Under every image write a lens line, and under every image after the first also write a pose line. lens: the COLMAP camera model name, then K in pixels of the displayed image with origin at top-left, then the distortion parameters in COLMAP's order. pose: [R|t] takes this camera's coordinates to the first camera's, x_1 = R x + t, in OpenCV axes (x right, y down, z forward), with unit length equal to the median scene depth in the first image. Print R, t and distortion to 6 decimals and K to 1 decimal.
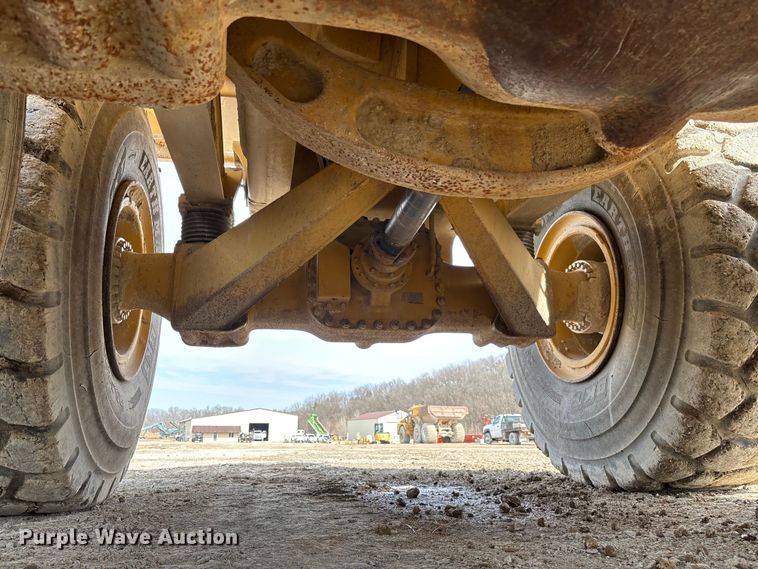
lens RADIAL K [[594.6, 0, 379.0], [0, 594.6, 284.5], [0, 0, 1]] dist [0.002818, -0.010086]
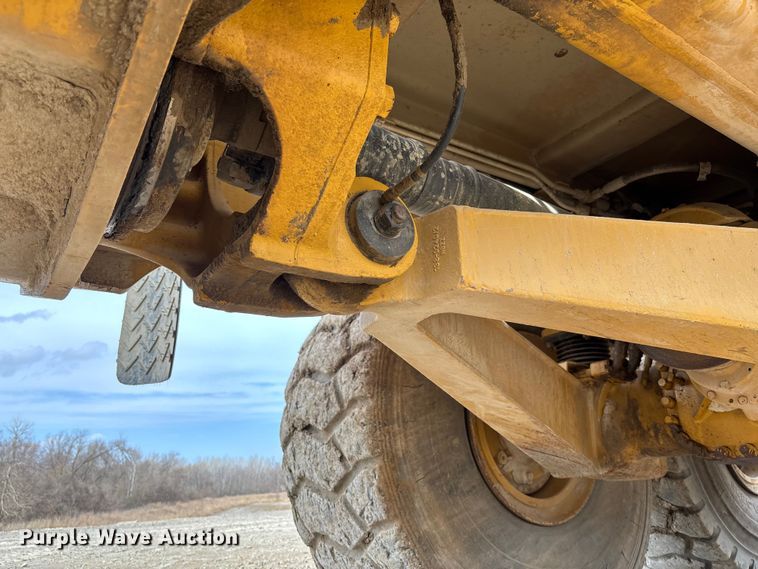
lens RADIAL K [[594.6, 0, 379.0], [0, 594.6, 284.5], [0, 0, 1]] dist [0.002818, -0.010086]
pose [[0.423625, -0.316242, -0.848842, 0.564340], [0.269419, 0.938660, -0.215248, -0.259209], [0.864844, -0.137510, 0.482842, -0.479993]]
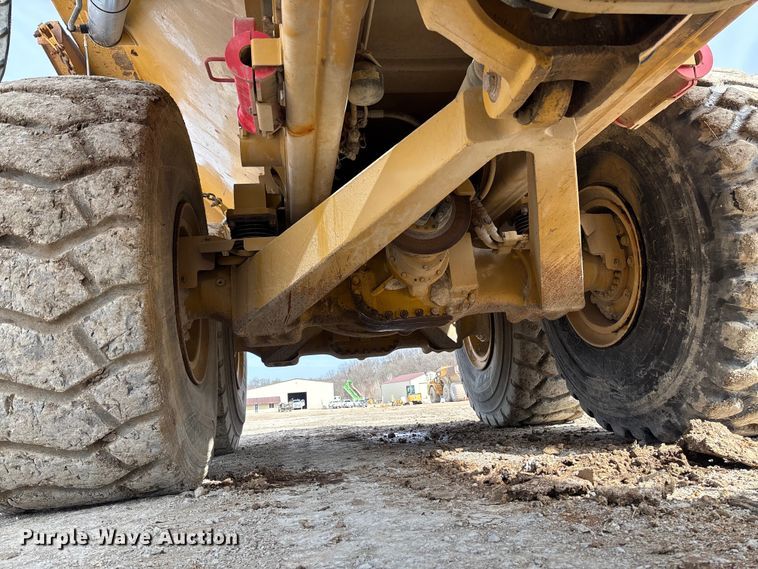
lens RADIAL K [[595.2, 0, 379.0], [0, 595.2, 284.5], [0, 0, 1]] dist [0.061610, 0.000623]
pose [[0.995928, -0.077611, -0.045878, 0.133974], [0.080319, 0.994932, 0.060483, -0.235613], [0.040952, -0.063921, 0.997114, -0.830120]]
